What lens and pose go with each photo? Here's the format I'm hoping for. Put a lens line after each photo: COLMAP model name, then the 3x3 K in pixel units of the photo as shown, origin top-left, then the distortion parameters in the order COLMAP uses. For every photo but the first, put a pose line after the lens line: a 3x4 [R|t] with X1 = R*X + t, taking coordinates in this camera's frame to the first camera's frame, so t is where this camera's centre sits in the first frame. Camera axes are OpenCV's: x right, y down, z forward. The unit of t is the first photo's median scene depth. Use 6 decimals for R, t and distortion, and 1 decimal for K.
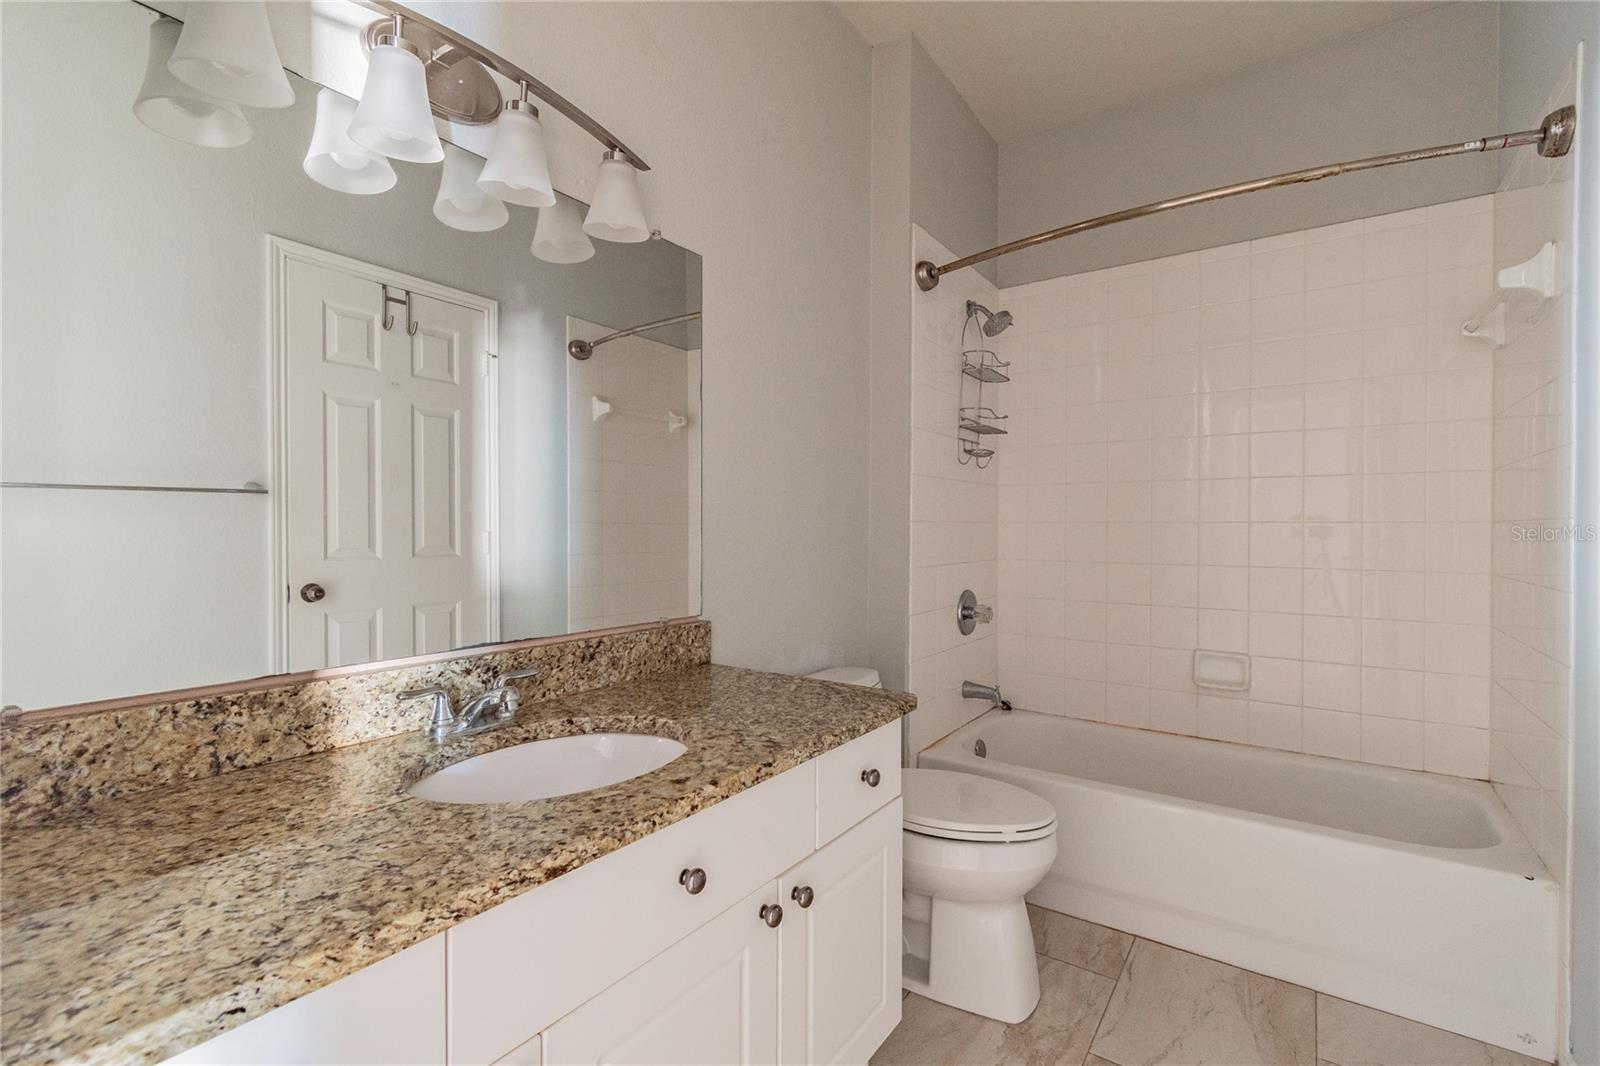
lens RADIAL K [[711.3, 0, 795.6], [0, 711.3, 529.9], [0, 0, 1]] dist [-0.001815, -0.000598]
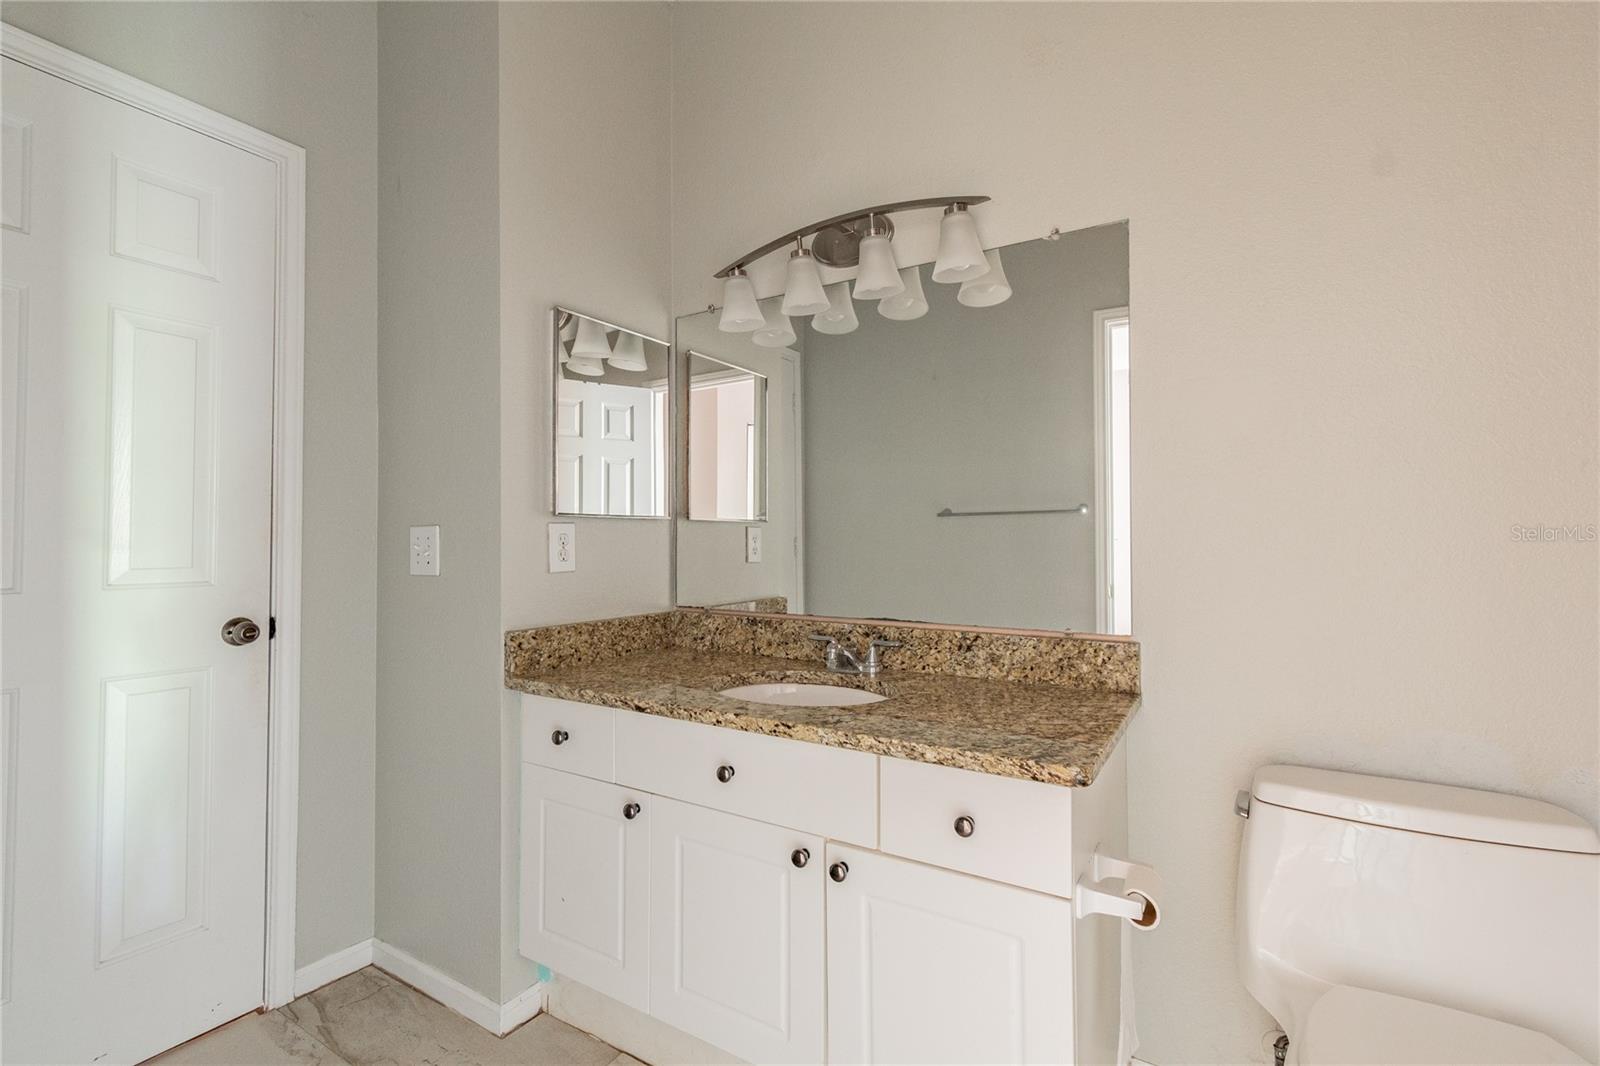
lens RADIAL K [[697.3, 0, 802.8], [0, 697.3, 524.7], [0, 0, 1]] dist [-0.000843, -0.000042]
pose [[0.066275, -0.024820, -0.997493, 0.864485], [-0.001594, 0.999687, -0.024980, 0.009919], [0.997800, 0.003245, 0.066215, 0.700188]]
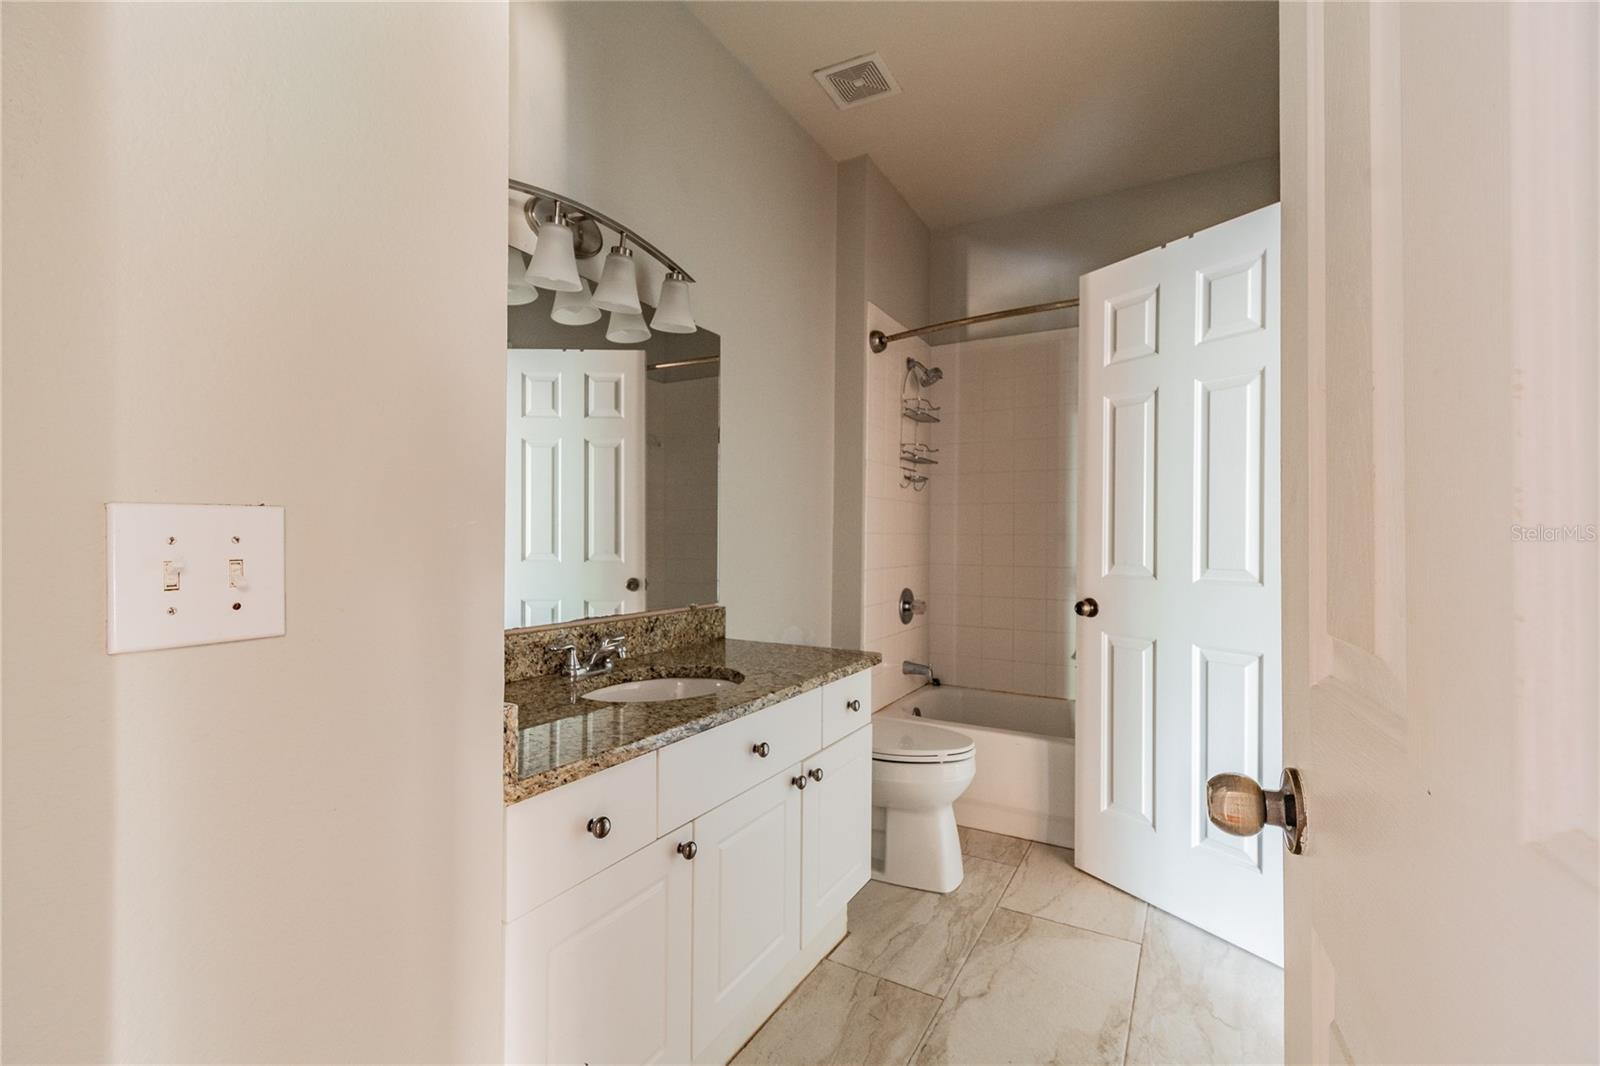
lens RADIAL K [[699.4, 0, 789.5], [0, 699.4, 535.1], [0, 0, 1]] dist [0.000970, -0.000087]
pose [[0.995905, 0.005563, 0.090236, -0.151216], [-0.004873, 0.999957, -0.007873, 0.002934], [-0.090276, 0.007401, 0.995889, -0.418338]]
